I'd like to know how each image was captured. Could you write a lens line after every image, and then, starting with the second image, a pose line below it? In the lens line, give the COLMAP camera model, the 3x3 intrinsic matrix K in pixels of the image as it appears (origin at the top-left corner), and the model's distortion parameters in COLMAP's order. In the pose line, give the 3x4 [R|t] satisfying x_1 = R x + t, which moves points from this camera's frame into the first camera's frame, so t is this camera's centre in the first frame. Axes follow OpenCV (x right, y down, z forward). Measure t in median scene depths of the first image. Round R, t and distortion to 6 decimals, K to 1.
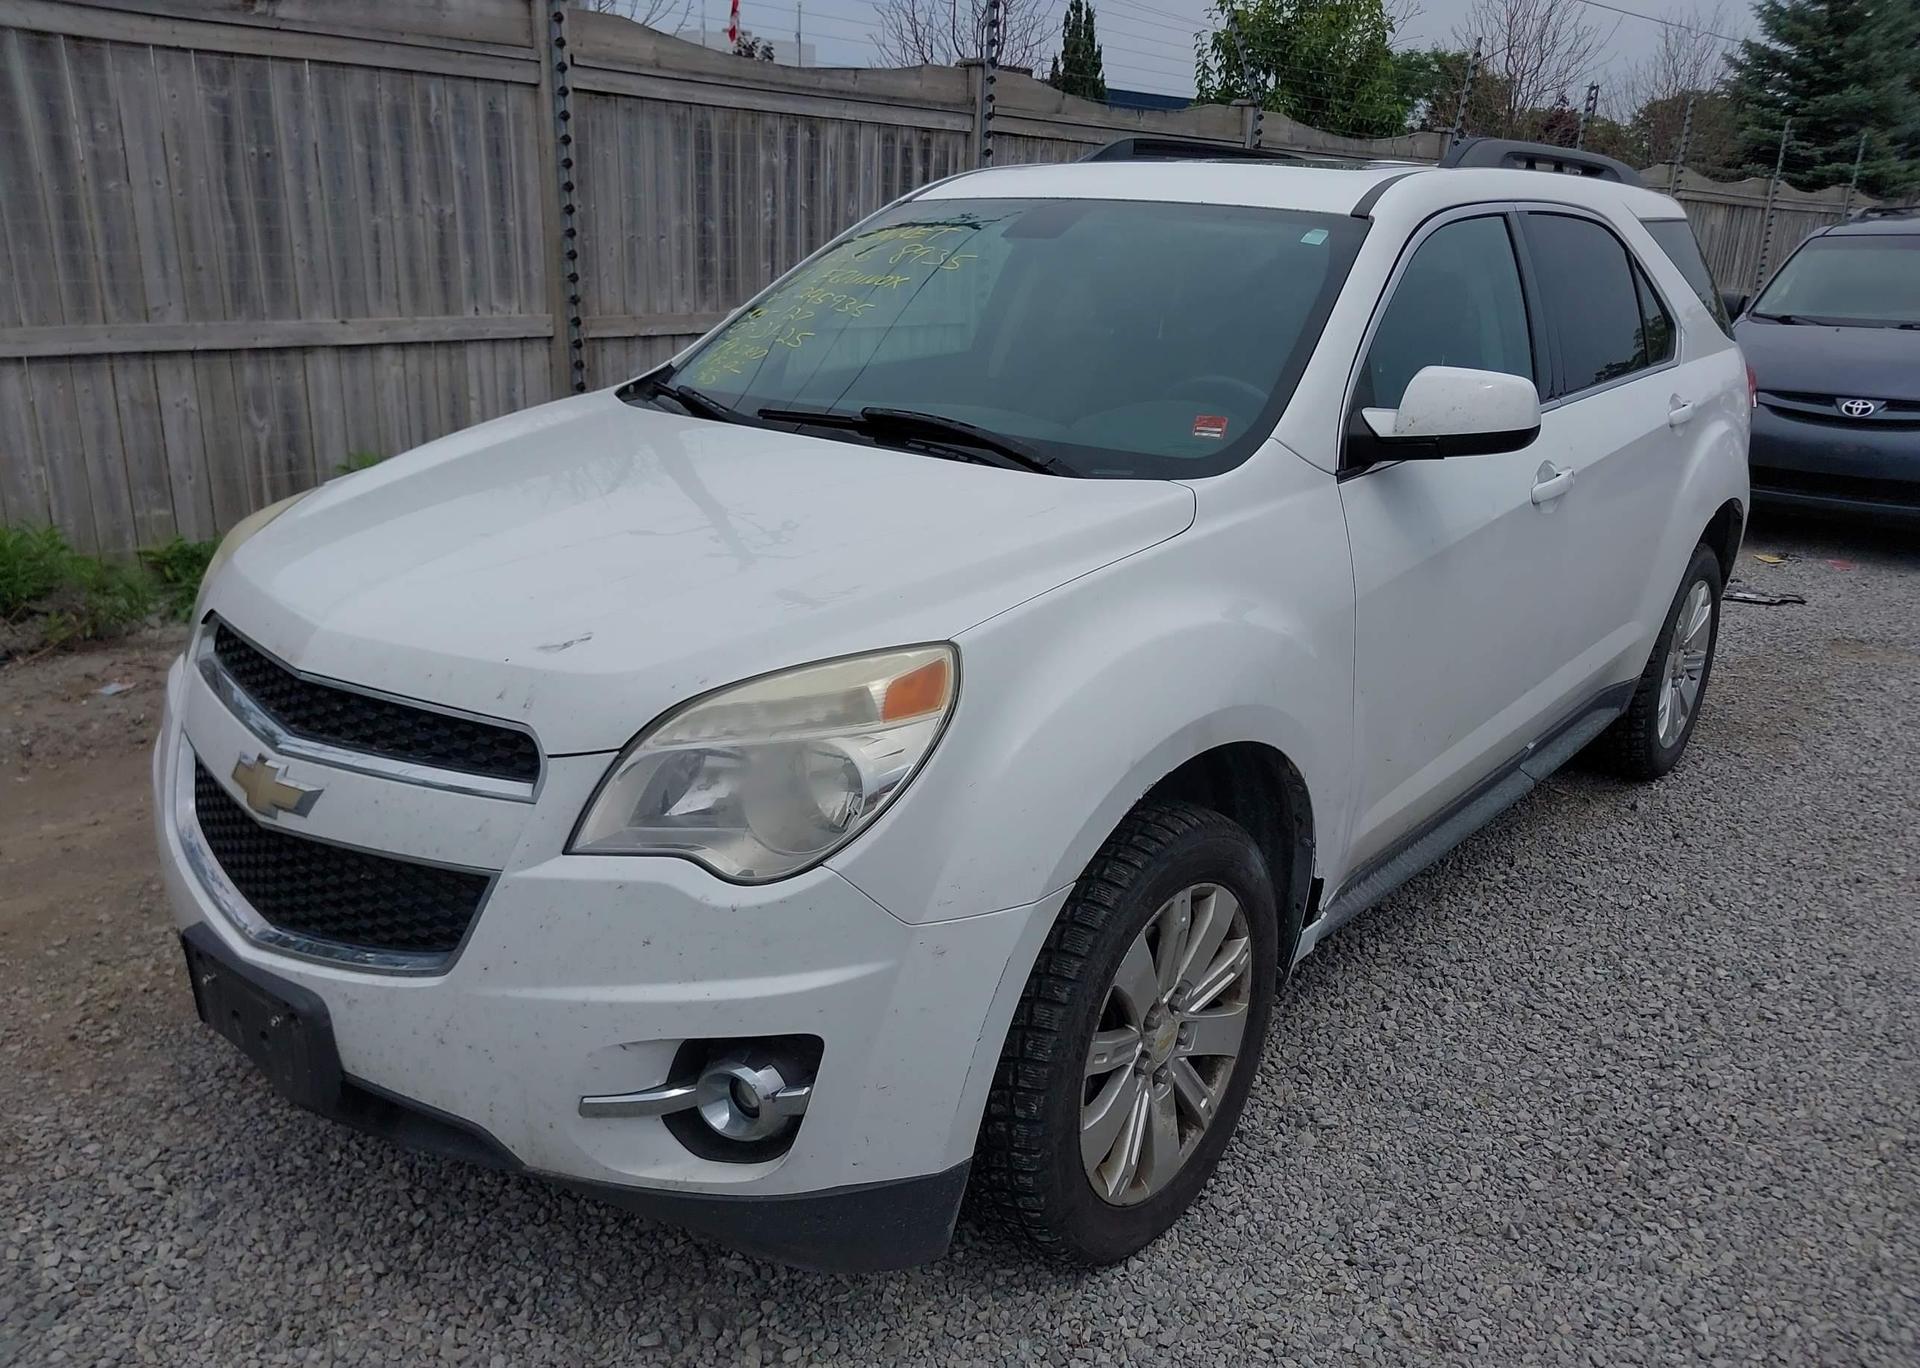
lens RADIAL K [[1535.3, 0, 988.8], [0, 1535.3, 668.5], [0, 0, 1]] dist [0.017068, -0.012654]
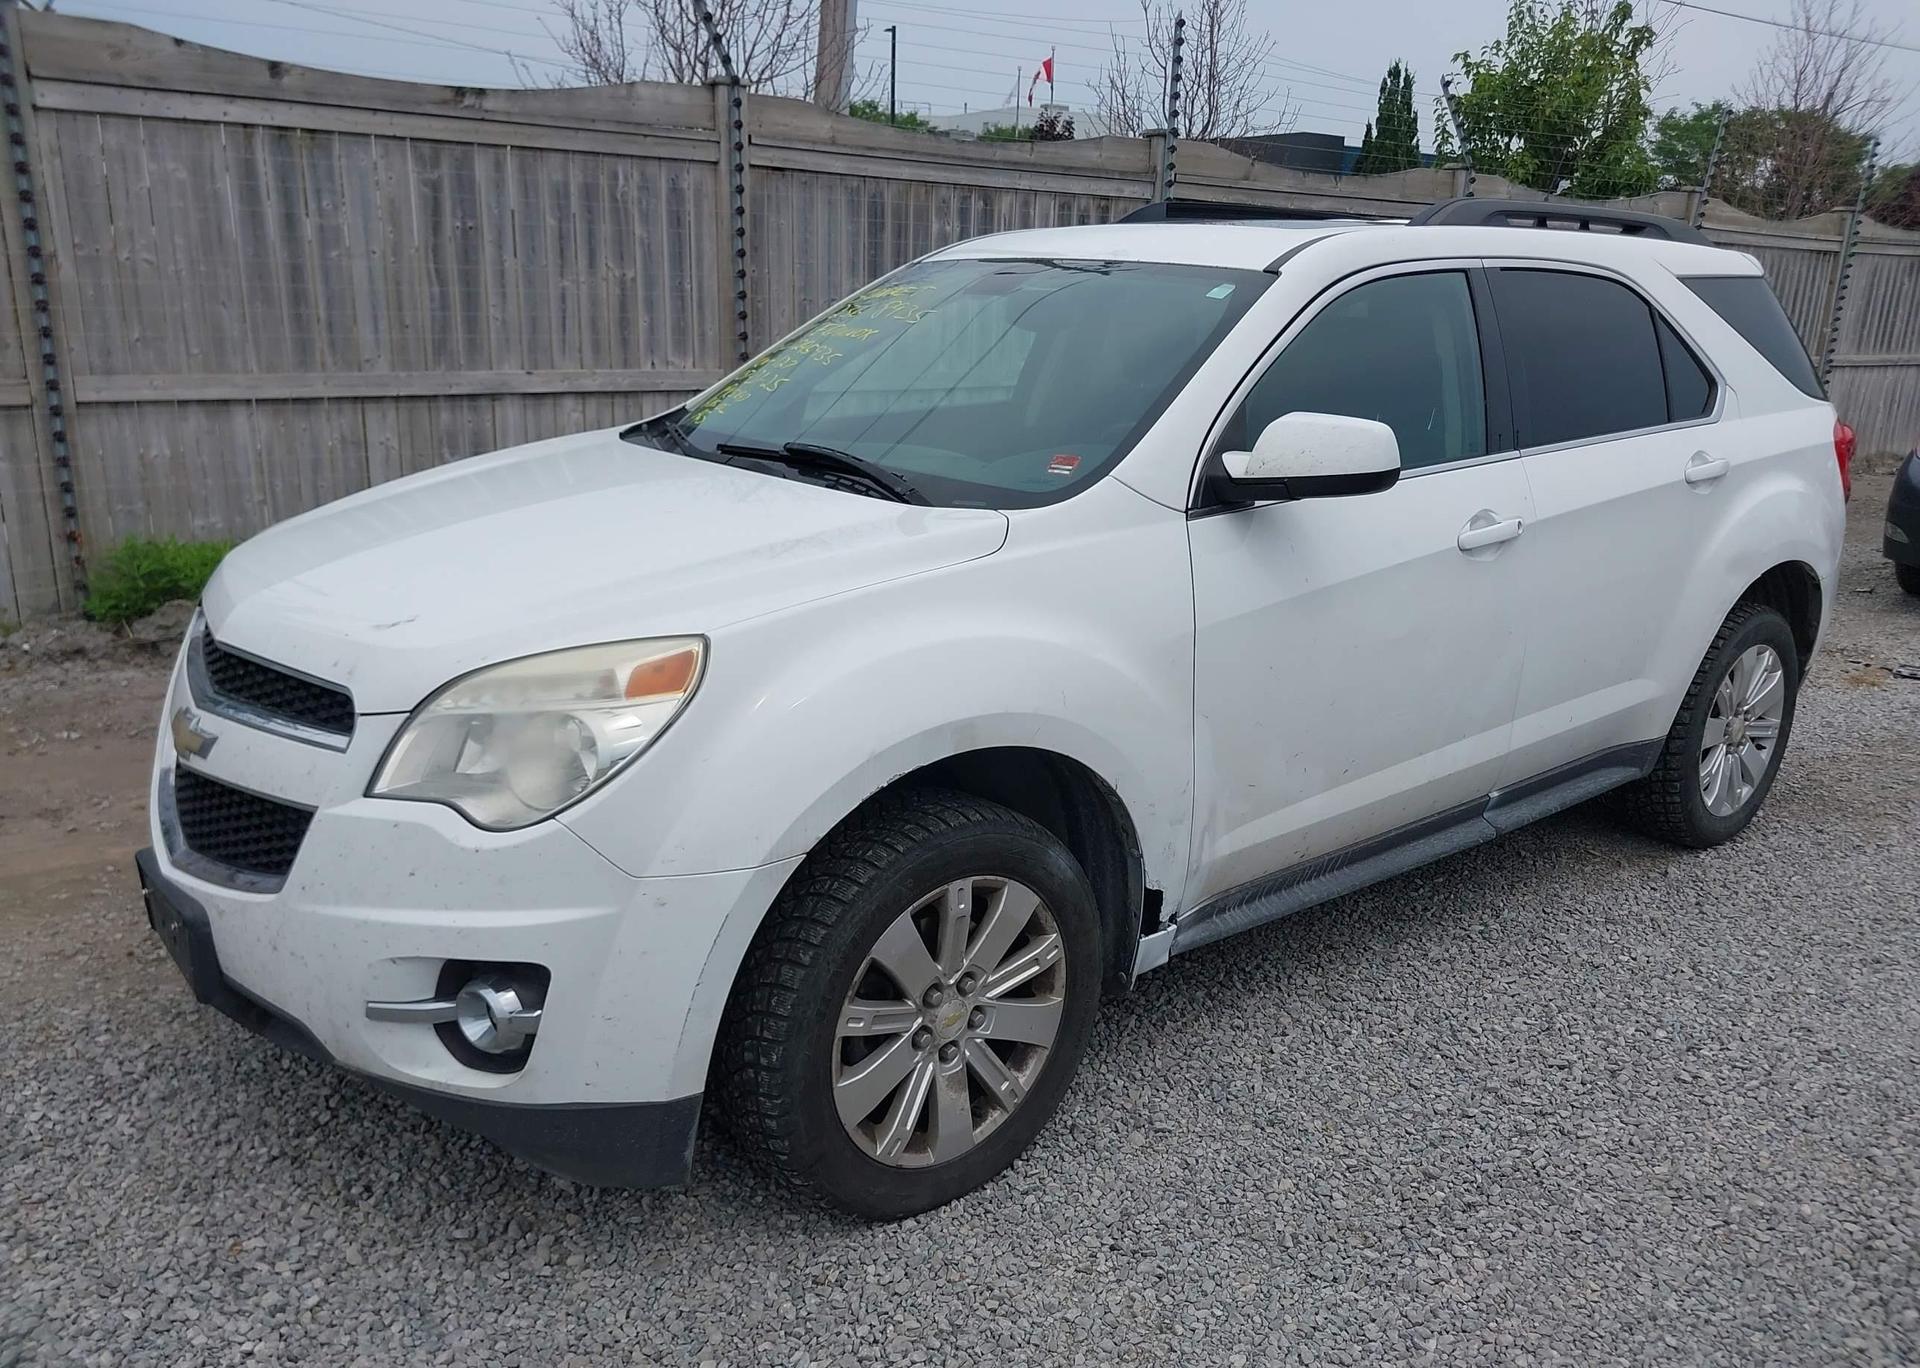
lens RADIAL K [[1535.3, 0, 1004.8], [0, 1535.3, 659.9], [0, 0, 1]] dist [0.017068, -0.012654]
pose [[0.980997, 0.042578, -0.189295, 0.276015], [-0.051134, 0.997868, -0.040548, 0.023884], [0.187165, 0.049457, 0.981083, -0.057206]]
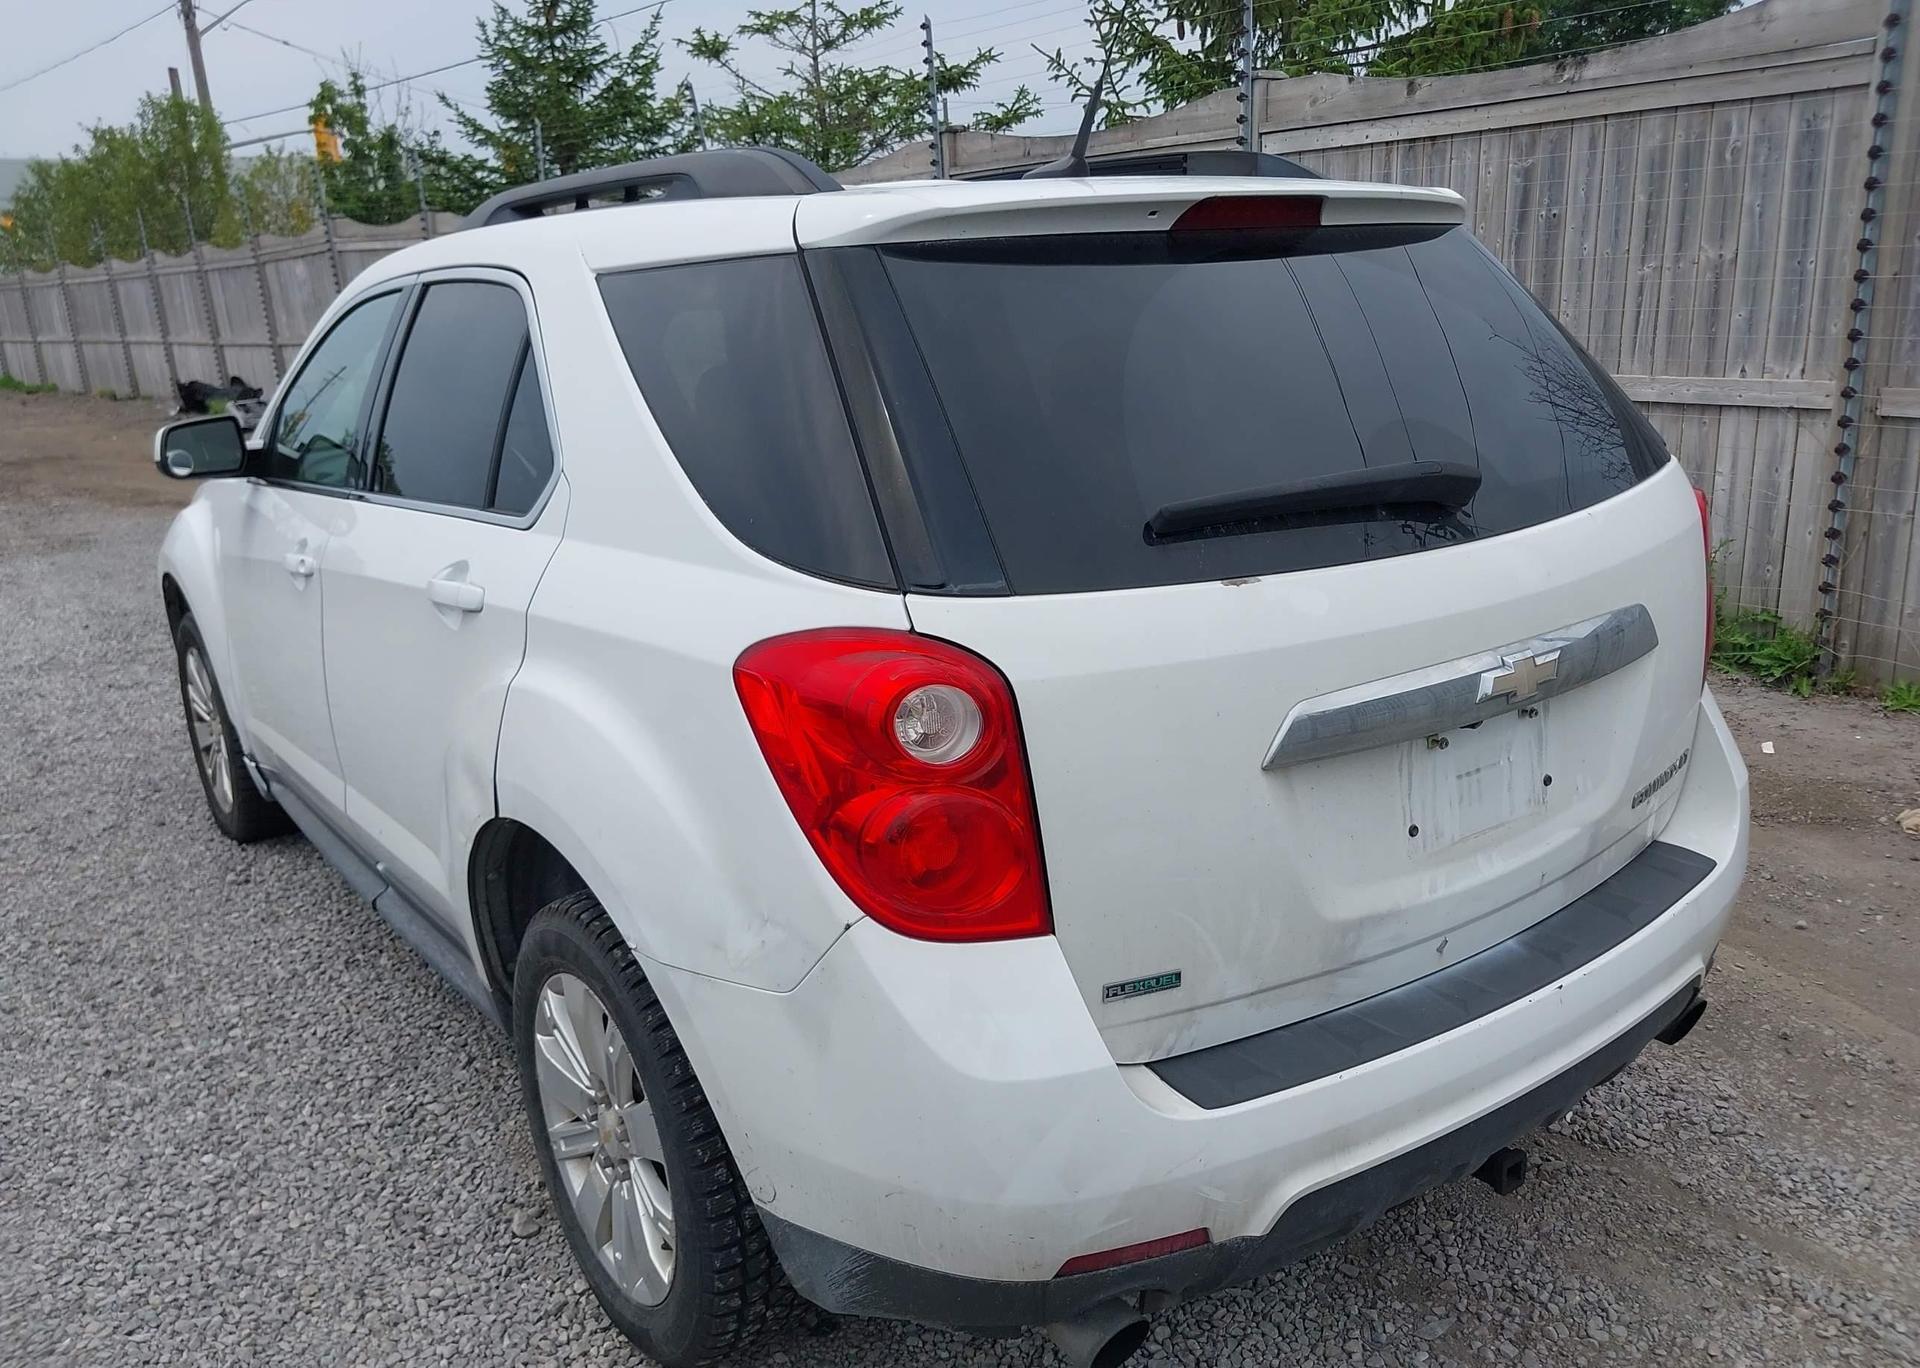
lens RADIAL K [[1535.3, 0, 977.5], [0, 1535.3, 690.7], [0, 0, 1]] dist [0.017068, -0.012654]
pose [[-0.267844, 0.234458, -0.934499, 1.267524], [-0.236583, 0.924237, 0.299692, -0.462859], [0.933964, 0.301357, -0.192082, 1.691512]]
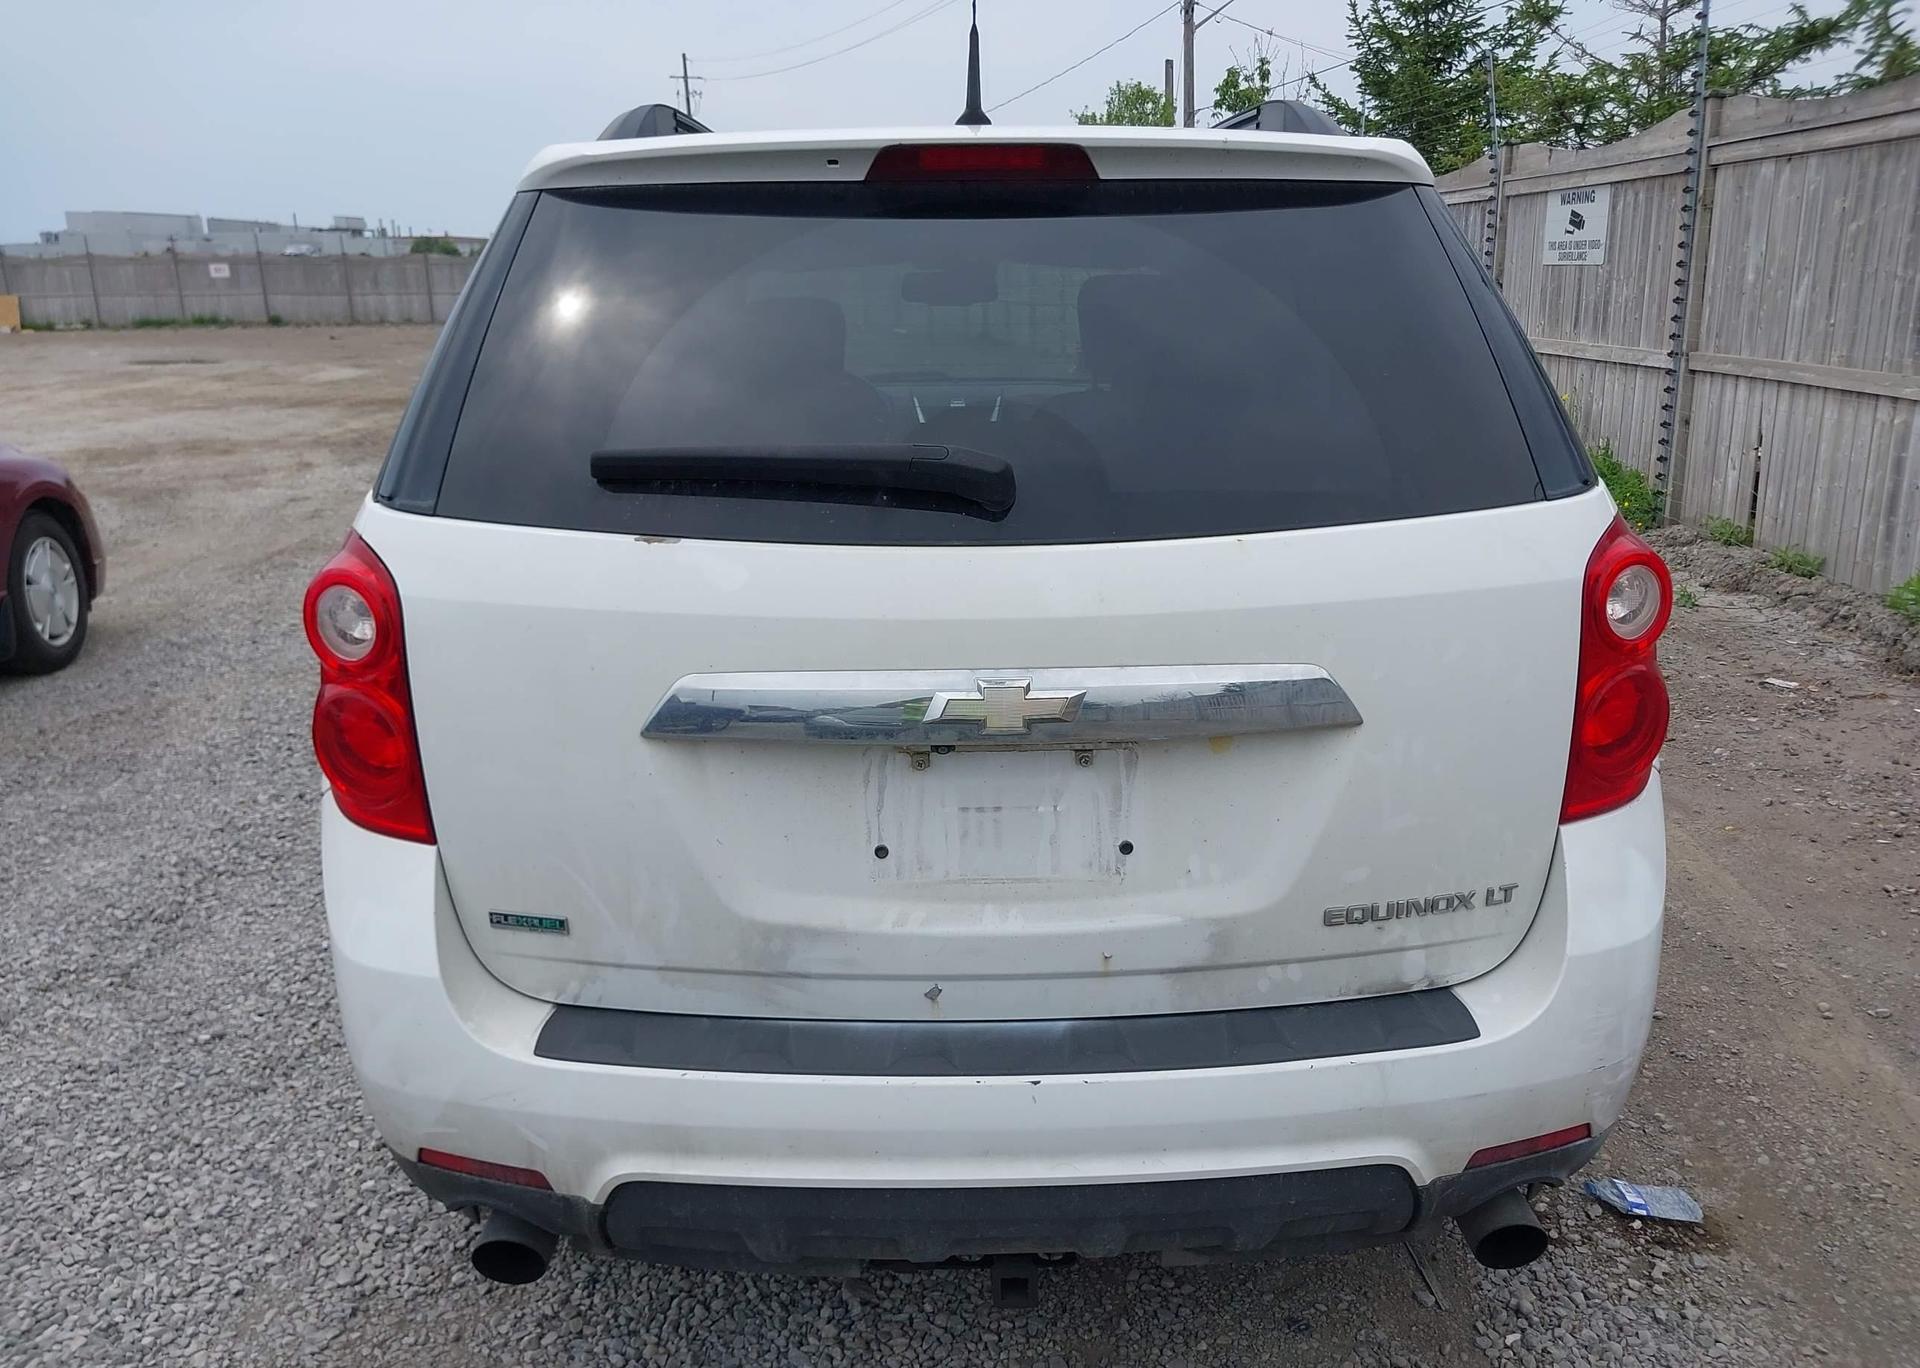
lens RADIAL K [[1535.3, 0, 973.0], [0, 1535.3, 699.1], [0, 0, 1]] dist [0.017068, -0.012654]
pose [[-0.765767, 0.142683, -0.627091, 0.974077], [-0.198437, 0.875079, 0.441428, -0.564841], [0.611739, 0.462469, -0.641793, 2.097818]]
